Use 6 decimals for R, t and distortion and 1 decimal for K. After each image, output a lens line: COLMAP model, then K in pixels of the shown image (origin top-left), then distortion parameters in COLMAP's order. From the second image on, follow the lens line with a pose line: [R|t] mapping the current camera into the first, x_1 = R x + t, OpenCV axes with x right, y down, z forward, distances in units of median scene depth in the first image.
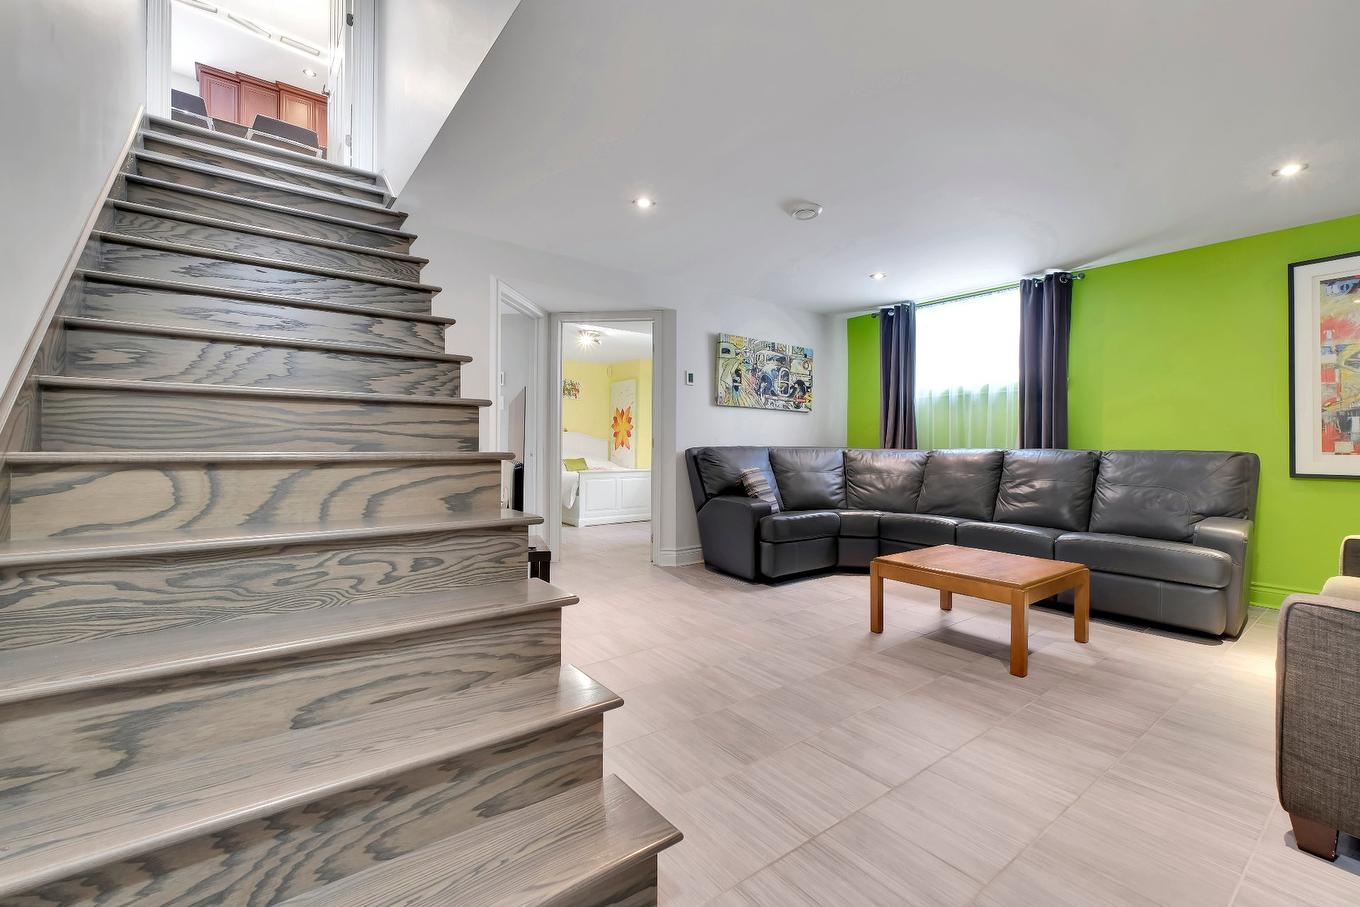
lens RADIAL K [[584.1, 0, 681.5], [0, 584.1, 441.6], [0, 0, 1]] dist [0.001137, 0.000303]
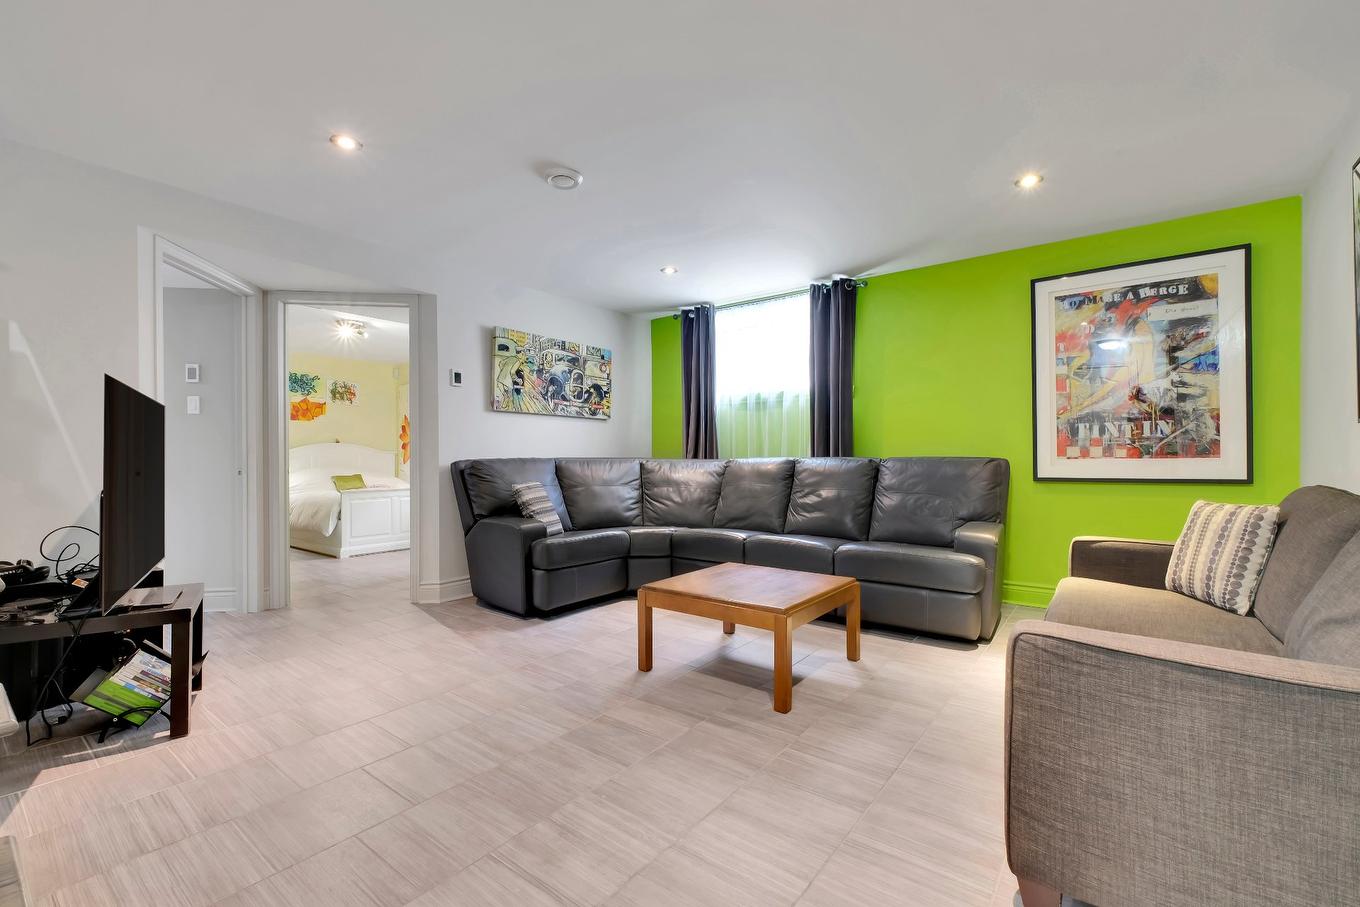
lens RADIAL K [[583.8, 0, 688.6], [0, 583.8, 456.7], [0, 0, 1]] dist [0.002672, 0.000332]
pose [[0.966491, -0.011491, 0.256441, 0.133165], [0.009956, 0.999924, 0.007283, 0.002284], [-0.256506, -0.004486, 0.966532, 0.109860]]
